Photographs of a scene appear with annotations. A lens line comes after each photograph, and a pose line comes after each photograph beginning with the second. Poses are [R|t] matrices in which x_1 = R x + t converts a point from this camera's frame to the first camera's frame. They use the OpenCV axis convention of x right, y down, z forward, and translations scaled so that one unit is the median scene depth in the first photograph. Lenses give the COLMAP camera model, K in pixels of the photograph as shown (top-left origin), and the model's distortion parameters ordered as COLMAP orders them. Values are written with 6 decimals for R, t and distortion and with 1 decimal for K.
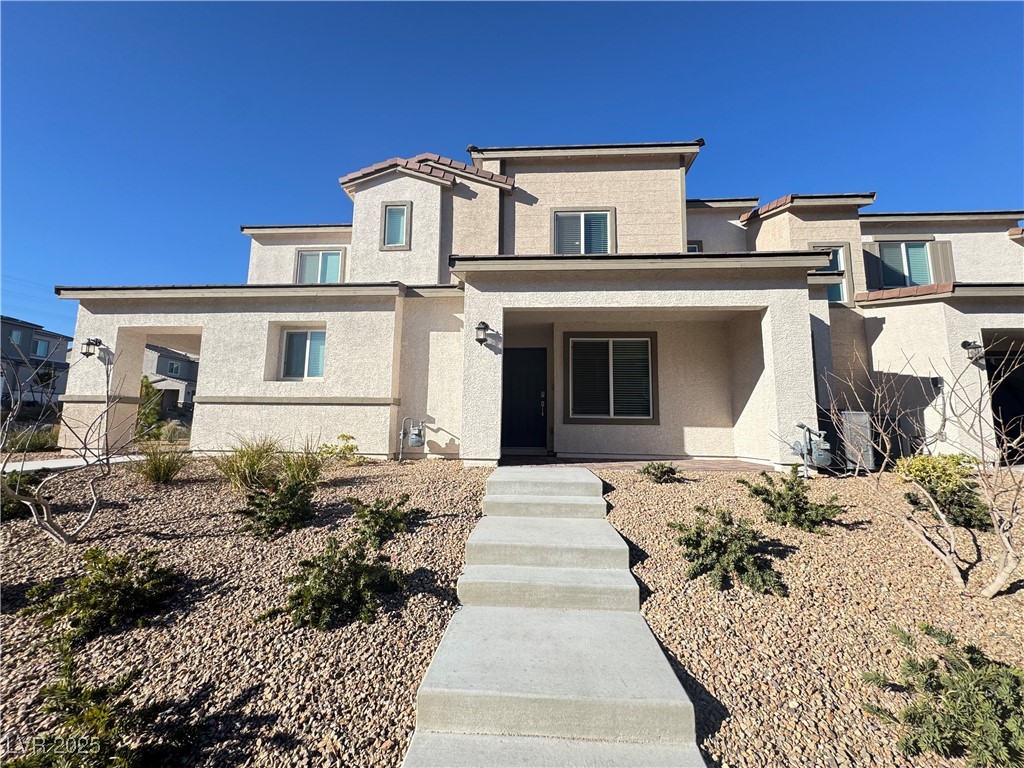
lens RADIAL K [[408.1, 0, 512.9], [0, 408.1, 382.6], [0, 0, 1]] dist [-0.001777, 0.000791]
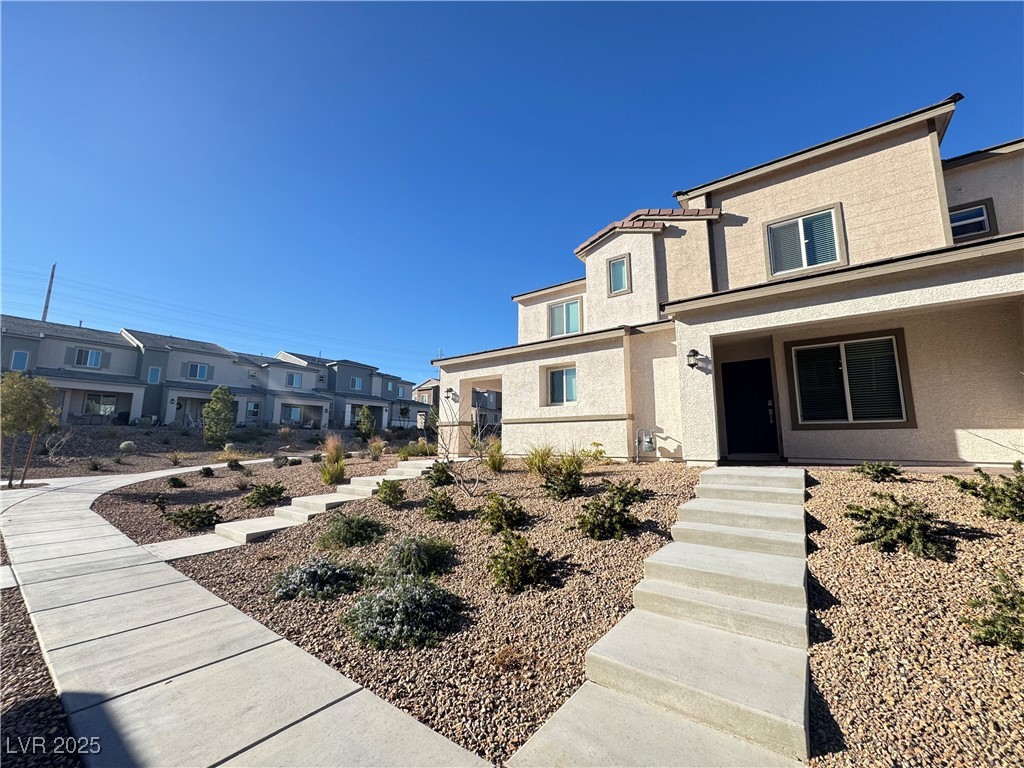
lens RADIAL K [[408.1, 0, 512.9], [0, 408.1, 382.6], [0, 0, 1]] dist [-0.001777, 0.000791]
pose [[0.838006, -0.092834, -0.537706, 0.108254], [0.075825, 0.995673, -0.053728, -0.020240], [0.540367, 0.004253, 0.841419, -0.293964]]
